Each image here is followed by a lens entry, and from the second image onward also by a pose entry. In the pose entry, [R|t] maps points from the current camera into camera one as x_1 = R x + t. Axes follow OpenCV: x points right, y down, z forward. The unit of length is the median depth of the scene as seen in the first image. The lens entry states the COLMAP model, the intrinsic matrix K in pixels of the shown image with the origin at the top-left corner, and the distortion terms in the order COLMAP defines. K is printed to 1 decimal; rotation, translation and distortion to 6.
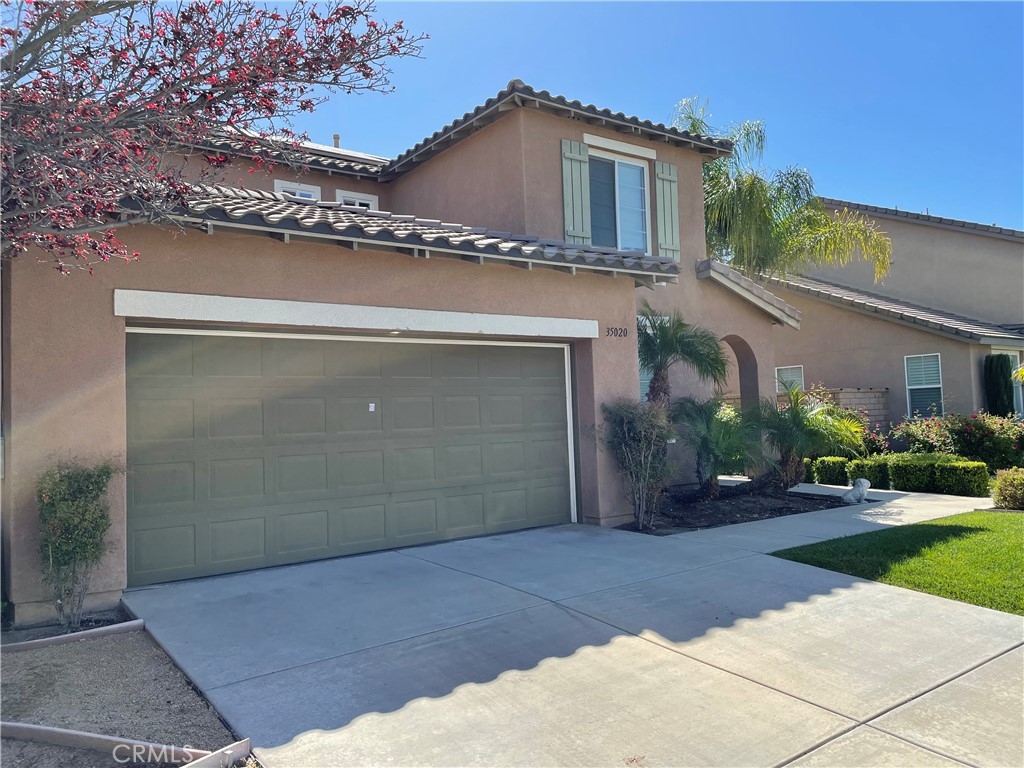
lens RADIAL K [[767.7, 0, 512.0], [0, 767.7, 384.0], [0, 0, 1]] dist [0.007857, -0.084338]
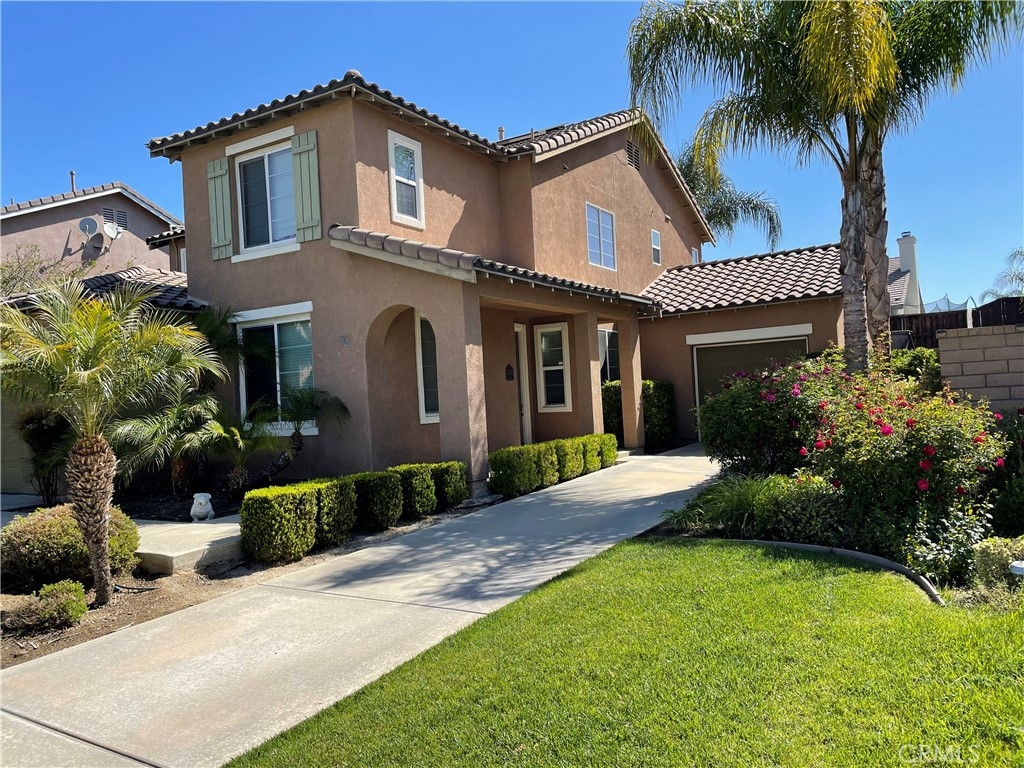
lens RADIAL K [[767.7, 0, 512.0], [0, 767.7, 384.0], [0, 0, 1]] dist [0.007857, -0.084338]
pose [[0.420591, -0.004940, -0.907237, 1.185253], [0.084305, 0.995871, 0.033660, 0.003391], [0.903325, -0.090642, 0.419271, 0.842815]]
